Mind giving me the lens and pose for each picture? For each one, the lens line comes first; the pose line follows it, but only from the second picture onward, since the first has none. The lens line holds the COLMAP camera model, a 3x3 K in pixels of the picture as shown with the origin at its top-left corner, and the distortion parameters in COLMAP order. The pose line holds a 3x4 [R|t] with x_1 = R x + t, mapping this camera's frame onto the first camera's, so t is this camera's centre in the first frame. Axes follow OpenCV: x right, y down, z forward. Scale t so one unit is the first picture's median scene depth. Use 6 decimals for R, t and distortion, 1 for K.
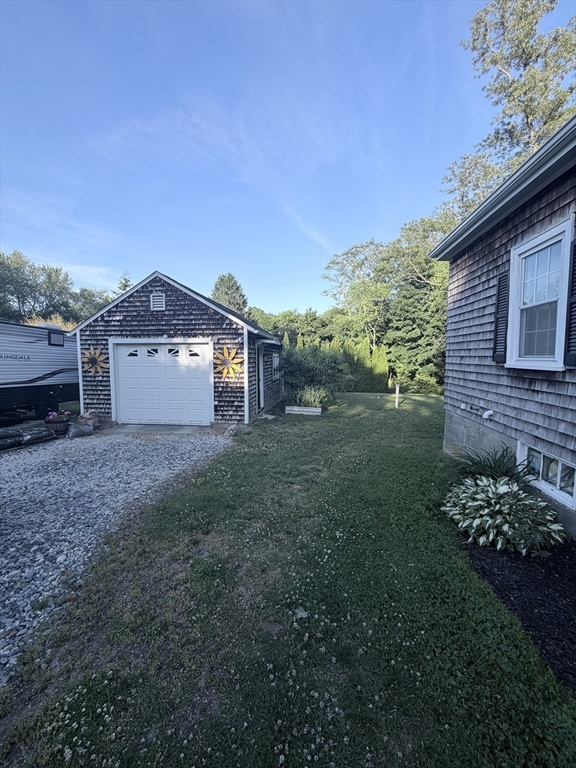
lens RADIAL K [[310.2, 0, 286.1], [0, 310.2, 381.7], [0, 0, 1]] dist [-0.001369, -0.000963]
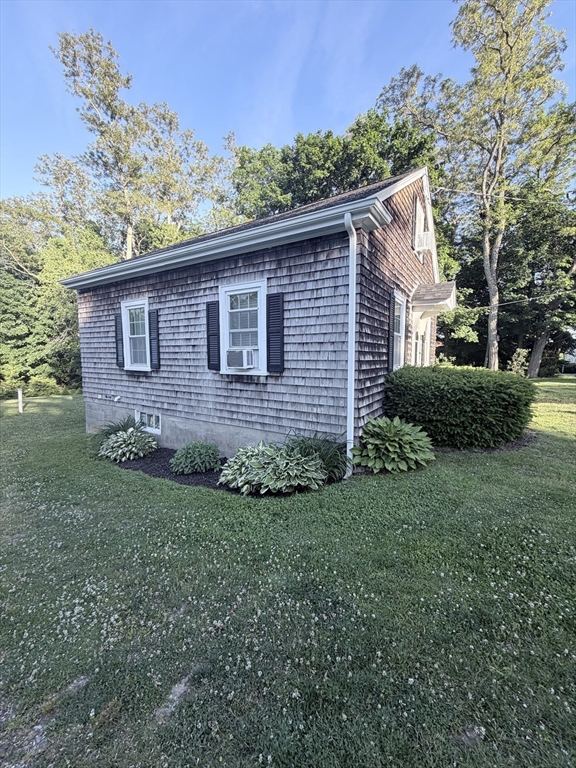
lens RADIAL K [[310.2, 0, 287.1], [0, 310.2, 382.3], [0, 0, 1]] dist [-0.001369, -0.000963]
pose [[0.441281, -0.076779, 0.894078, -0.342059], [0.069947, 0.996245, 0.051030, -0.001145], [-0.894639, 0.040019, 0.444995, -0.446621]]
